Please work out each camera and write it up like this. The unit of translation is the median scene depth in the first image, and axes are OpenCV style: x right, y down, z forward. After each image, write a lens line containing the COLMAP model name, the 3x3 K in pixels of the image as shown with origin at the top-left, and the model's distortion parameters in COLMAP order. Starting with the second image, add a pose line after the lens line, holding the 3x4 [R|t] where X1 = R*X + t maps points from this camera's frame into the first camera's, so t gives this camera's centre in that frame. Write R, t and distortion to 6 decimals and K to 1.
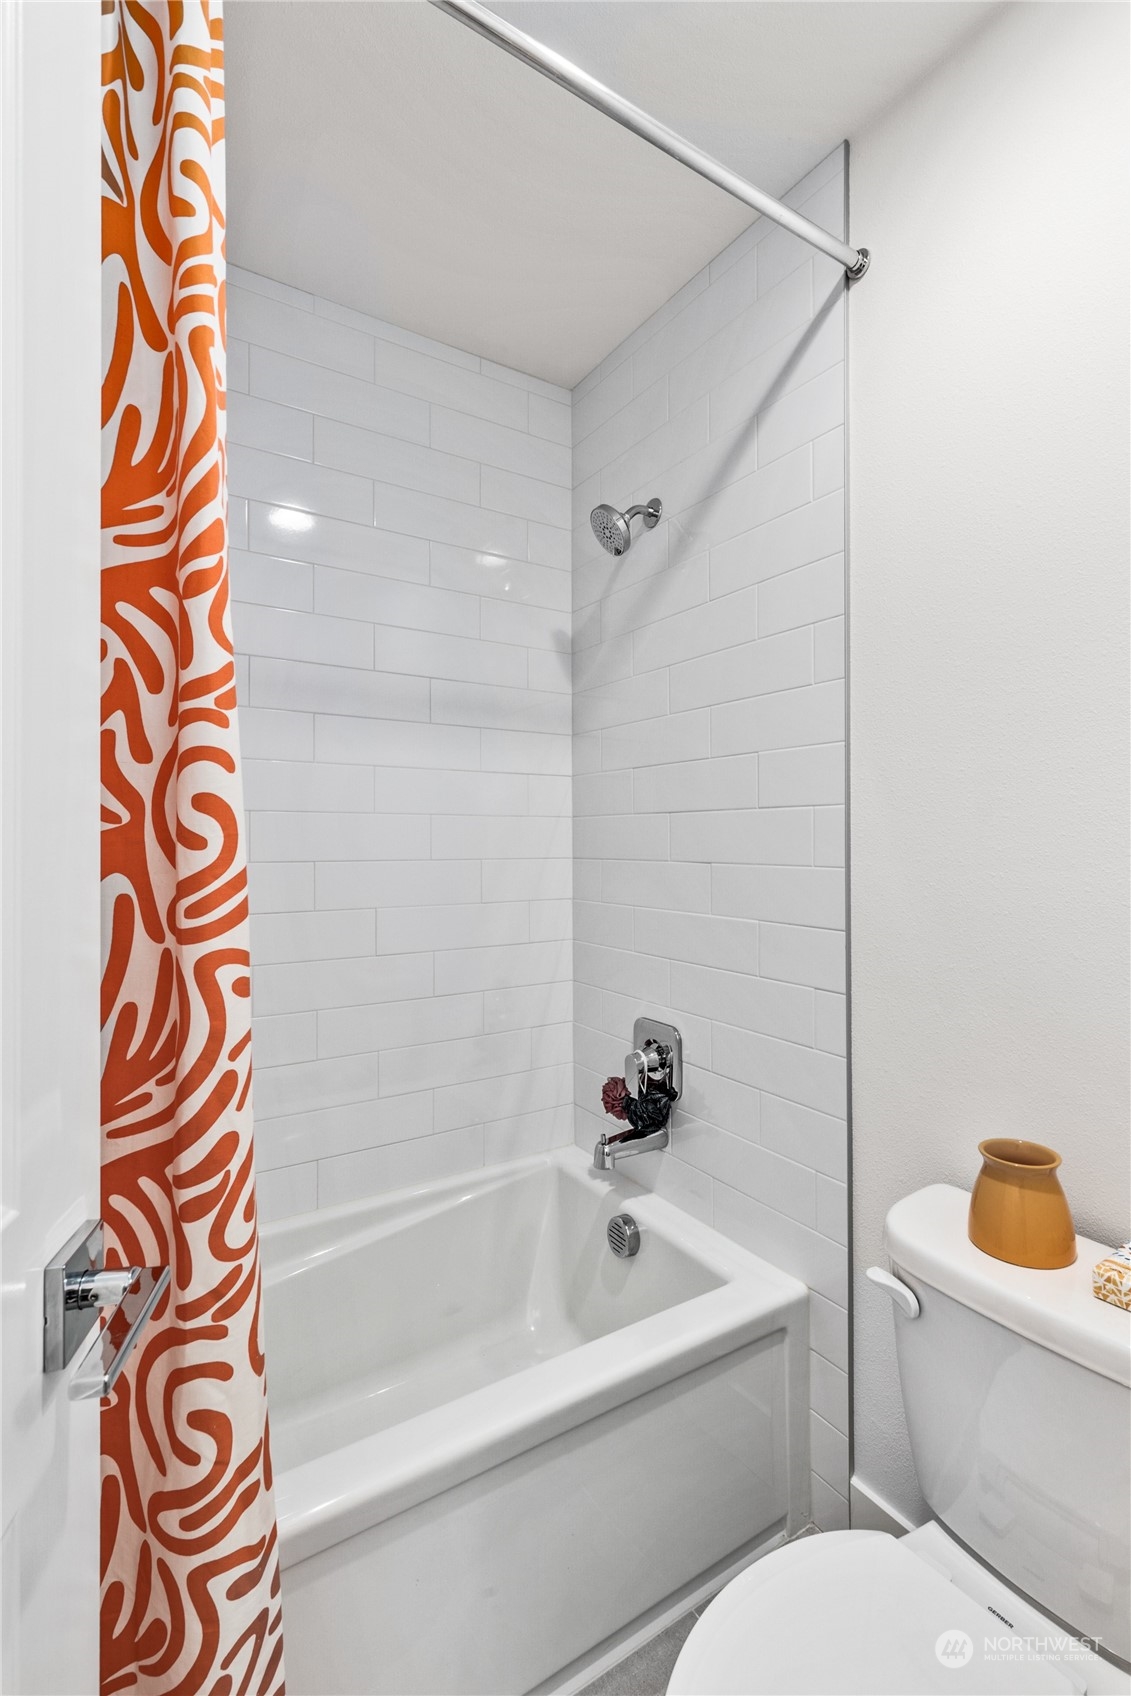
lens RADIAL K [[769.3, 0, 570.1], [0, 769.3, 845.2], [0, 0, 1]] dist [0.002031, -0.000194]
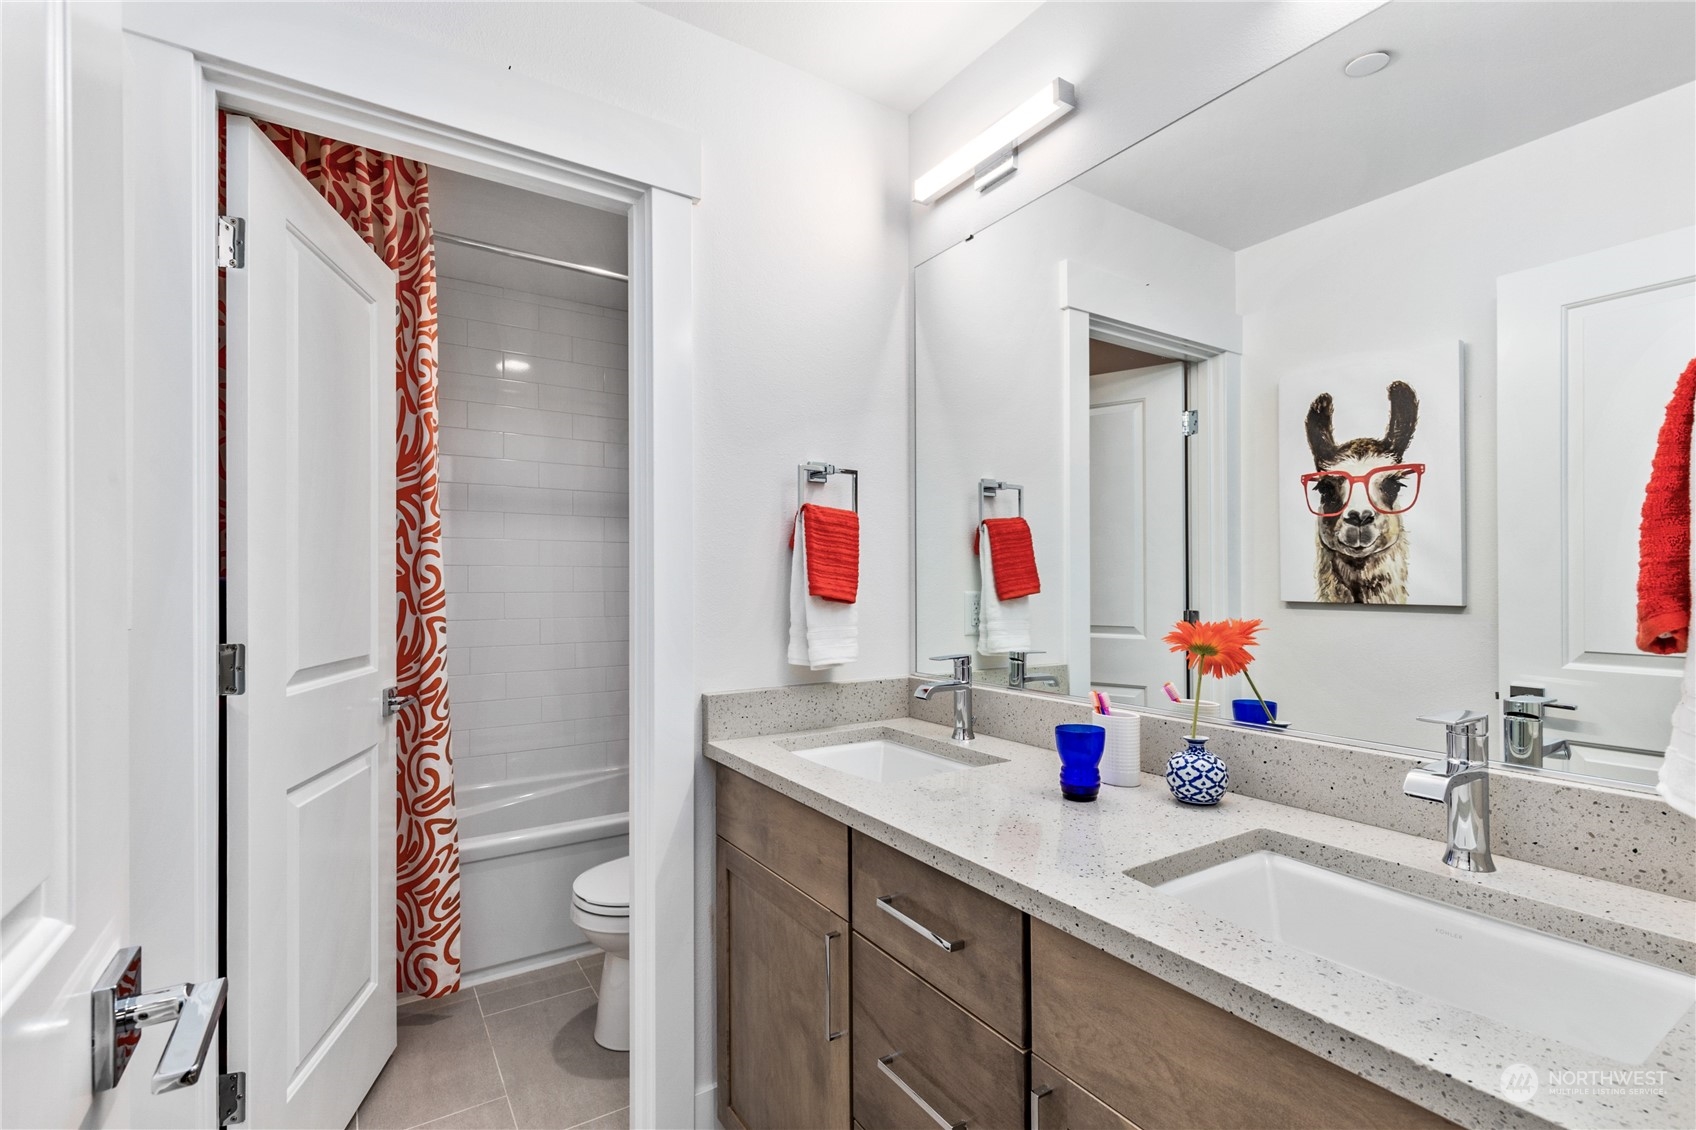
lens RADIAL K [[769.3, 0, 842.5], [0, 769.3, 573.2], [0, 0, 1]] dist [0.002031, -0.000194]
pose [[0.999936, -0.003059, -0.010910, 1.167483], [0.003028, 0.999991, -0.002880, -0.019637], [0.010919, 0.002846, 0.999936, -1.984580]]
